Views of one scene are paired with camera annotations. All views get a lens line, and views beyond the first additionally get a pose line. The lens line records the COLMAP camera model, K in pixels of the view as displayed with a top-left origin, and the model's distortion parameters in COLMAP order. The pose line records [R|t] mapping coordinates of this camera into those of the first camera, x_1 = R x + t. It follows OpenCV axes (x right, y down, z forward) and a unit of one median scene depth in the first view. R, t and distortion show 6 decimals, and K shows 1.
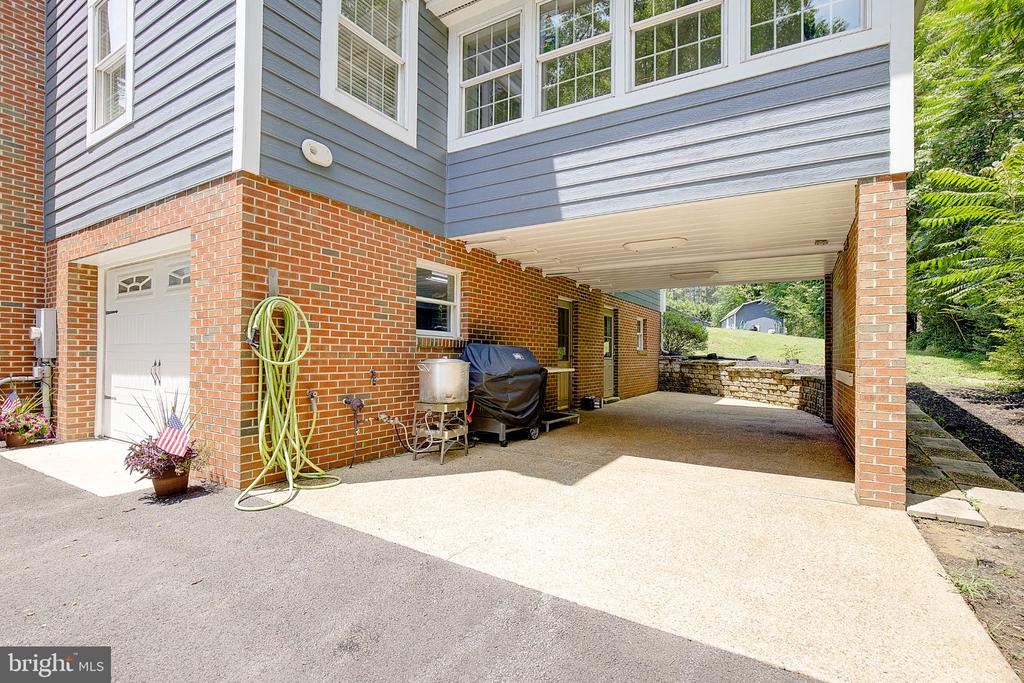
lens RADIAL K [[476.7, 0, 517.7], [0, 476.7, 350.8], [0, 0, 1]] dist [-0.000645, -0.000487]
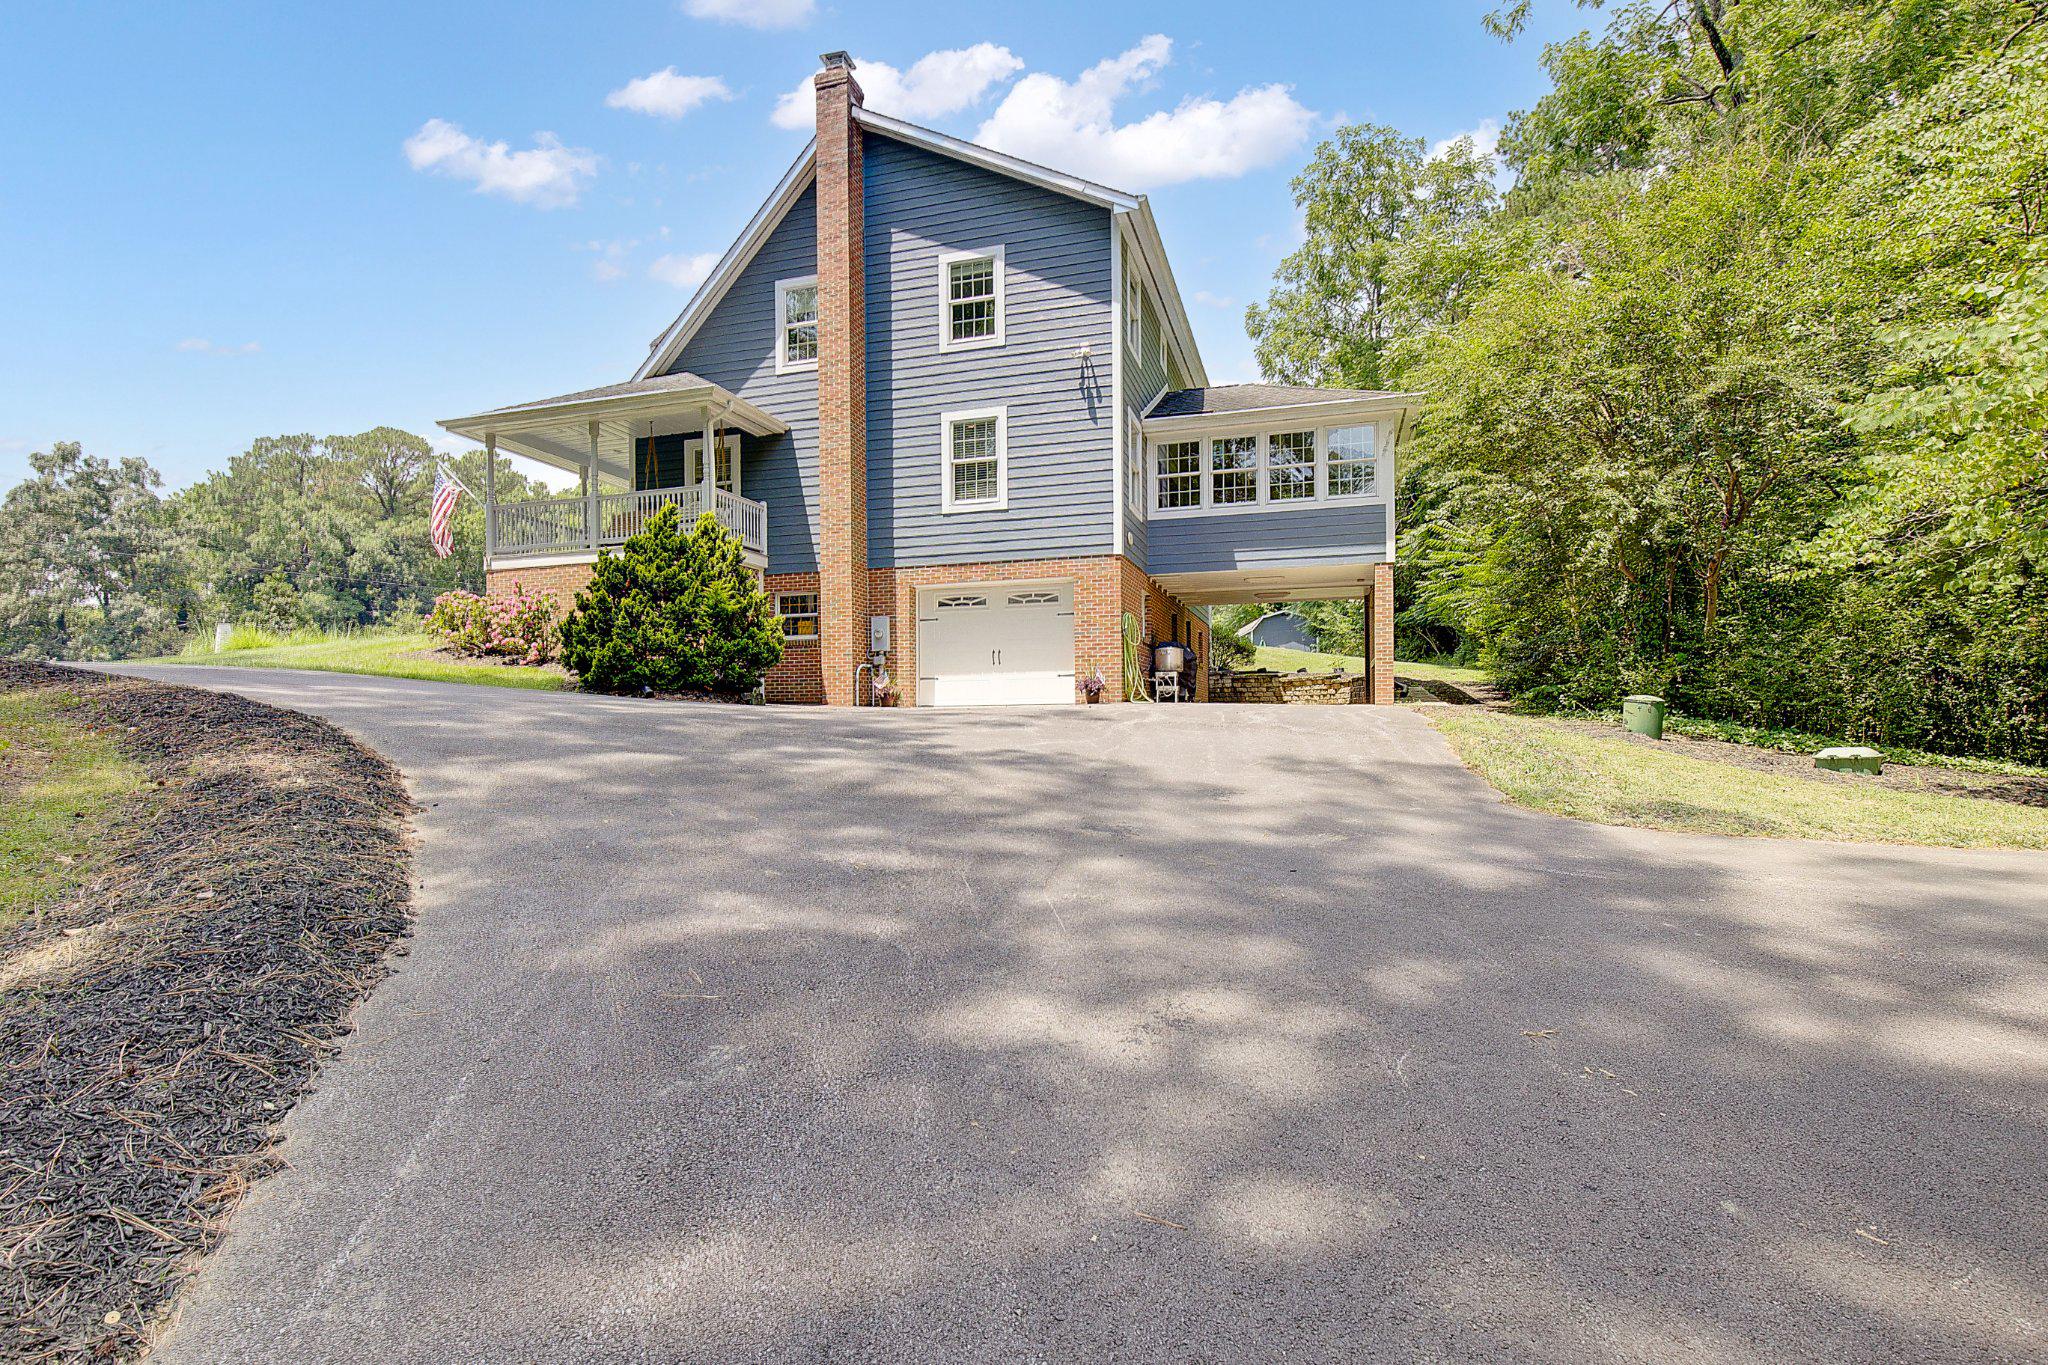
lens RADIAL K [[982.7, 0, 1047.7], [0, 982.7, 729.4], [0, 0, 1]] dist [0.003040, 0.000158]
pose [[0.967473, -0.018460, 0.252300, -1.355376], [0.013172, 0.999657, 0.022631, 0.206527], [-0.252632, -0.018571, 0.967384, -2.153641]]
